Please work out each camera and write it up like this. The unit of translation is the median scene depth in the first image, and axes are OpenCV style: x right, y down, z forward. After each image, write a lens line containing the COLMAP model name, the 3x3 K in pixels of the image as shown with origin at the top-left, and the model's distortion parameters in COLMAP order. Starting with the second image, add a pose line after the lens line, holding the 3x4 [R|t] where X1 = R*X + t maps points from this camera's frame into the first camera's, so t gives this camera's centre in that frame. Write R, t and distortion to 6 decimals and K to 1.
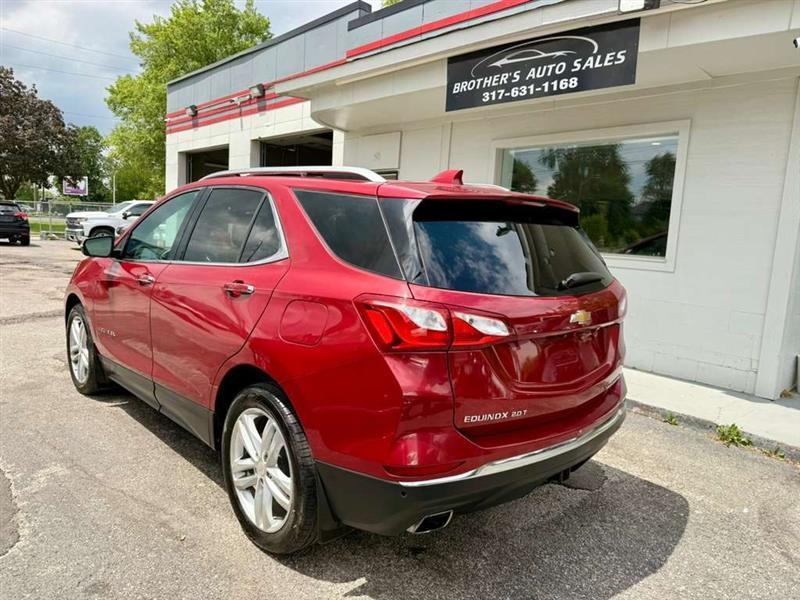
lens RADIAL K [[570.9, 0, 397.3], [0, 570.9, 299.4], [0, 0, 1]] dist [0.016938, -0.024988]
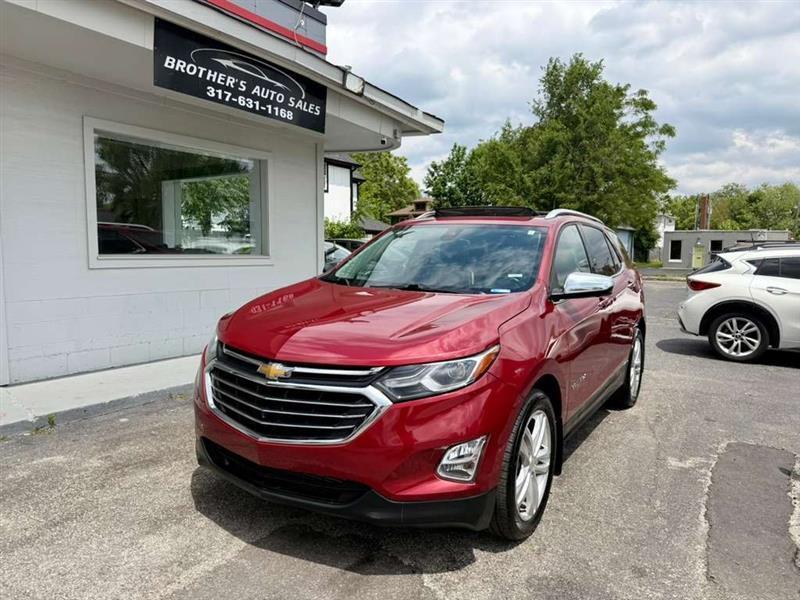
lens RADIAL K [[559.8, 0, 396.5], [0, 559.8, 304.7], [0, 0, 1]] dist [0.024637, -0.031153]
pose [[-0.251720, -0.157016, 0.954978, -0.937198], [0.087079, 0.979074, 0.183931, -0.183887], [-0.963875, 0.129458, -0.232780, 1.100802]]
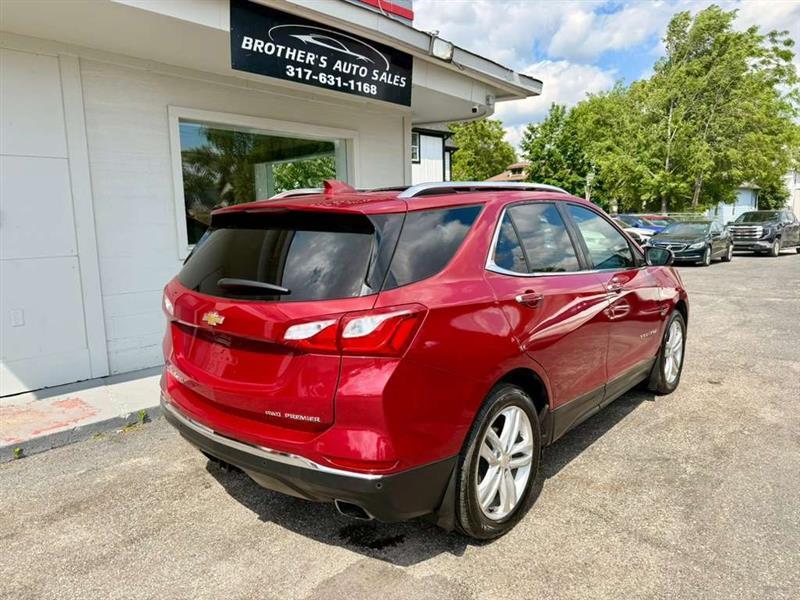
lens RADIAL K [[559.8, 0, 399.1], [0, 559.8, 299.6], [0, 0, 1]] dist [0.024637, -0.031153]
pose [[-0.093737, -0.200656, 0.975167, -0.860261], [0.131053, 0.968470, 0.211875, -0.202565], [-0.986934, 0.147659, -0.064485, 1.073801]]
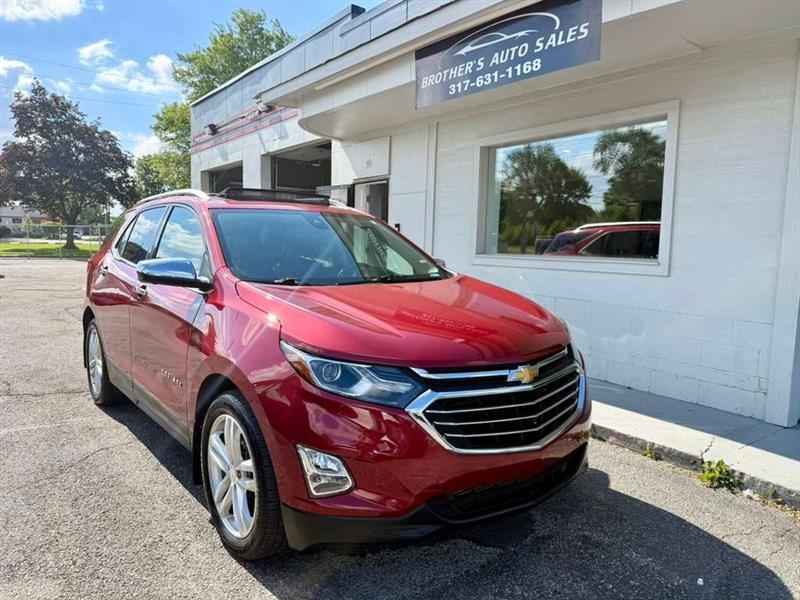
lens RADIAL K [[570.9, 0, 399.1], [0, 570.9, 296.2], [0, 0, 1]] dist [0.016938, -0.024988]
pose [[0.994845, -0.022672, -0.098837, 0.174249], [0.019822, 0.999361, -0.029732, -0.000129], [0.099448, 0.027620, 0.994659, 0.109863]]
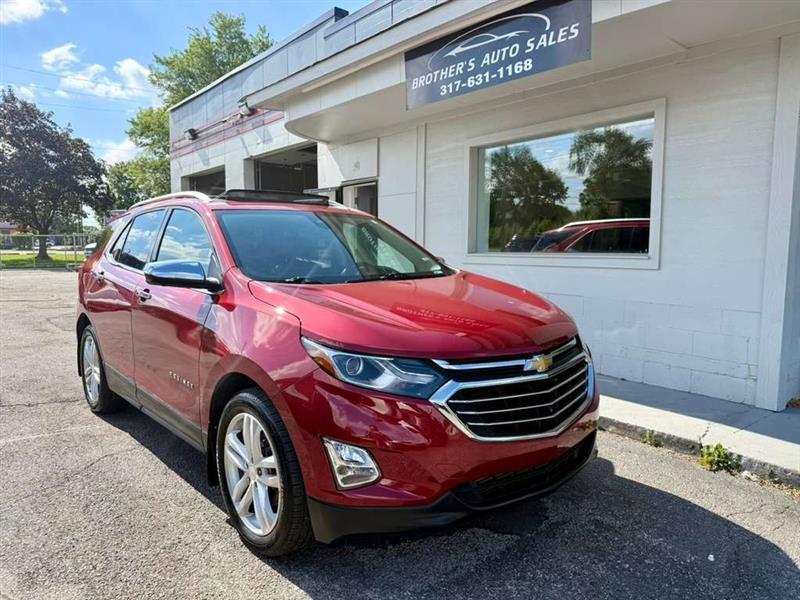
lens RADIAL K [[570.9, 0, 405.4], [0, 570.9, 299.6], [0, 0, 1]] dist [0.016938, -0.024988]
pose [[0.997436, -0.047064, -0.053903, 0.145222], [0.045559, 0.998545, -0.028833, 0.006846], [0.055181, 0.026303, 0.998130, 0.100127]]
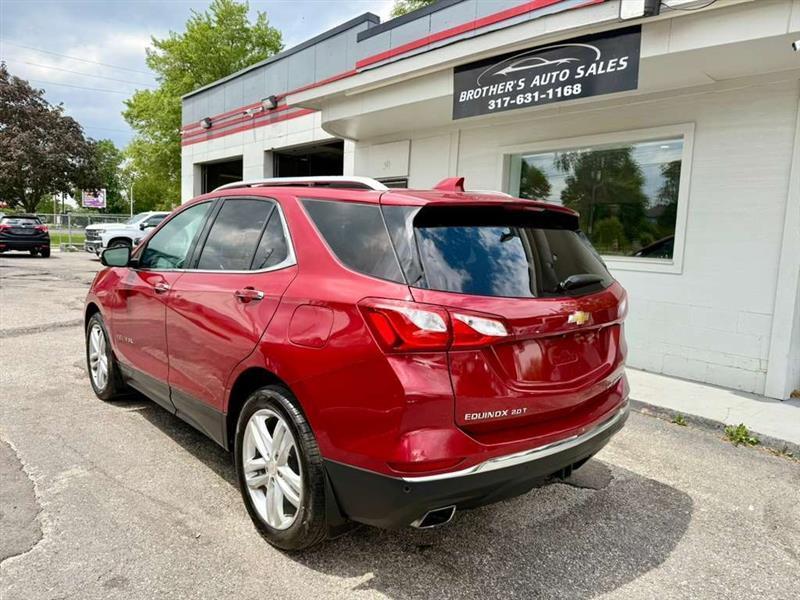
lens RADIAL K [[570.9, 0, 398.2], [0, 570.9, 296.6], [0, 0, 1]] dist [0.016938, -0.024988]
pose [[0.999628, -0.013119, -0.023932, 0.009400], [0.012725, 0.999783, -0.016516, 0.002634], [0.024144, 0.016206, 0.999577, -0.017904]]
